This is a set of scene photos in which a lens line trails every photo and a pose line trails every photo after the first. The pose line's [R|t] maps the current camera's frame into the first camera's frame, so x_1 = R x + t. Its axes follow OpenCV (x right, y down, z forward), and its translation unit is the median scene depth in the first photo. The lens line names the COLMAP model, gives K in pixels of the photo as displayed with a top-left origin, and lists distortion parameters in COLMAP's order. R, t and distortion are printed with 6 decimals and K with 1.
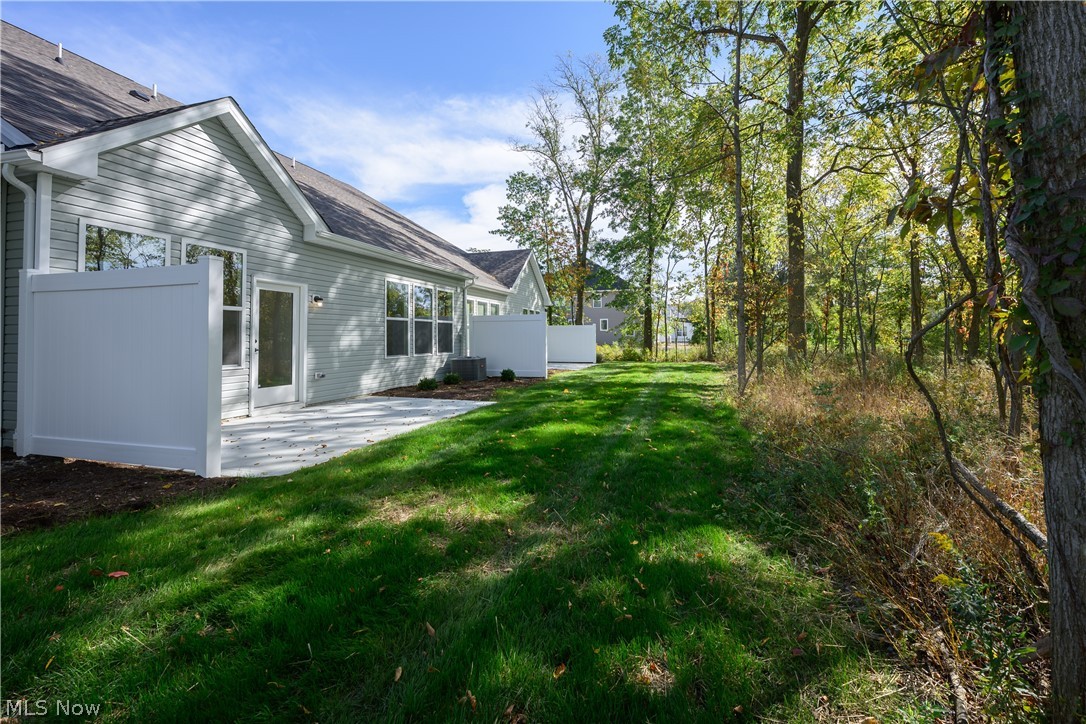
lens RADIAL K [[461.4, 0, 544.4], [0, 461.4, 327.1], [0, 0, 1]] dist [-0.000201, -0.000042]
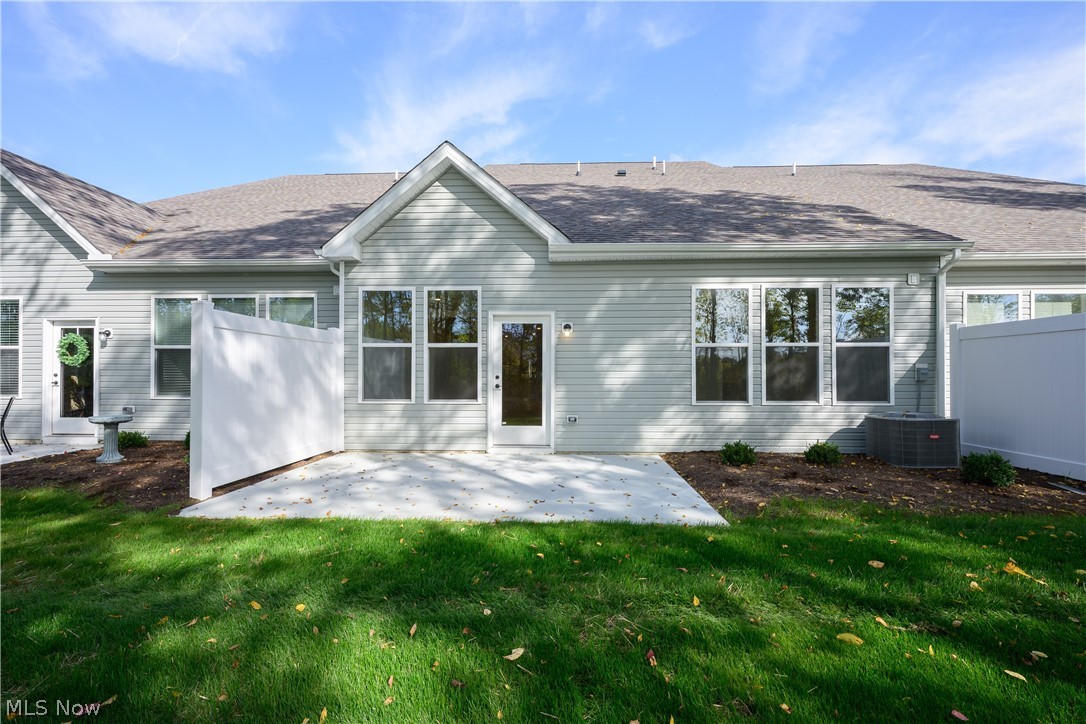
lens RADIAL K [[436.2, 0, 543.8], [0, 436.2, 374.0], [0, 0, 1]] dist [-0.001189, -0.000137]
pose [[0.263619, -0.000121, -0.964627, 0.256249], [0.019036, 0.999806, 0.005077, 0.018819], [0.964439, -0.019701, 0.263570, 0.745145]]
